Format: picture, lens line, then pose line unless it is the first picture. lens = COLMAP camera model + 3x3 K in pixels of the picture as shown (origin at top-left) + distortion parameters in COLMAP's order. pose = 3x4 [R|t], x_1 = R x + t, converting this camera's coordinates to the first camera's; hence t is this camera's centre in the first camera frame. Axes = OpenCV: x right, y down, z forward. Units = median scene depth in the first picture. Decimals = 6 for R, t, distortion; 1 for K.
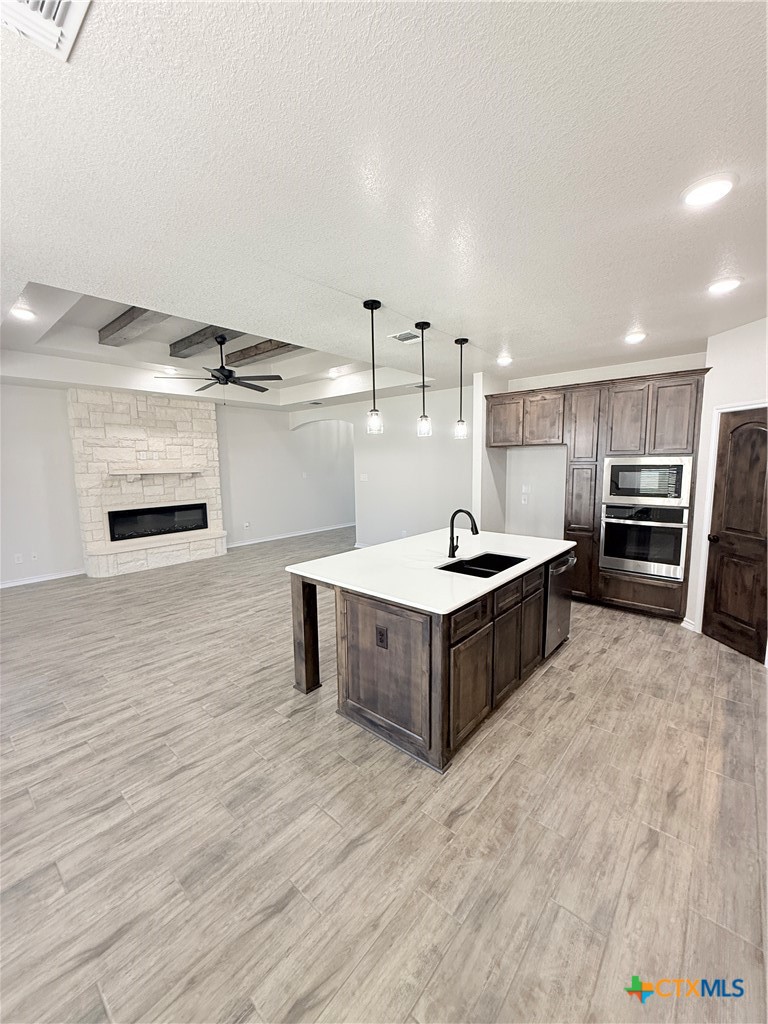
lens RADIAL K [[407.6, 0, 384.0], [0, 407.6, 512.0], [0, 0, 1]] dist [0.000532, 0.000218]
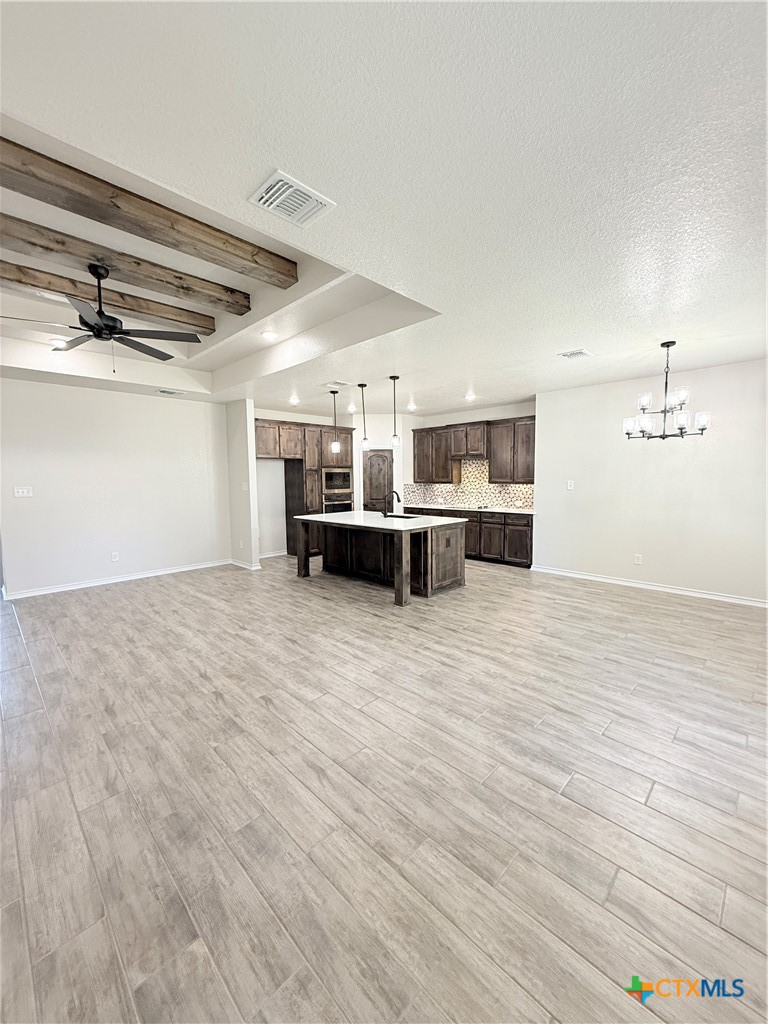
lens RADIAL K [[407.6, 0, 384.0], [0, 407.6, 512.0], [0, 0, 1]] dist [0.000532, 0.000218]
pose [[0.061737, -0.075468, 0.995235, -1.483917], [0.134070, 0.988727, 0.066657, -0.033050], [-0.989047, 0.129316, 0.071159, 0.780090]]
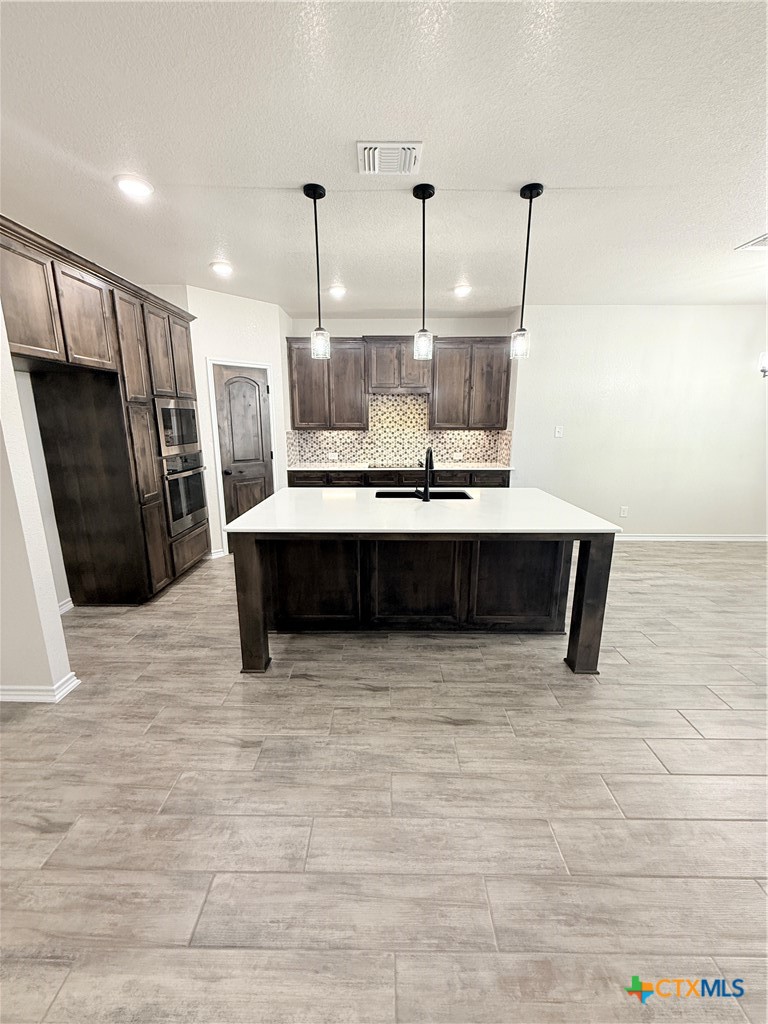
lens RADIAL K [[407.6, 0, 384.0], [0, 407.6, 512.0], [0, 0, 1]] dist [0.000532, 0.000218]
pose [[-0.650763, -0.158756, 0.742498, -0.422384], [0.103806, 0.950112, 0.294127, -0.135121], [-0.752151, 0.268483, -0.601818, 1.468965]]
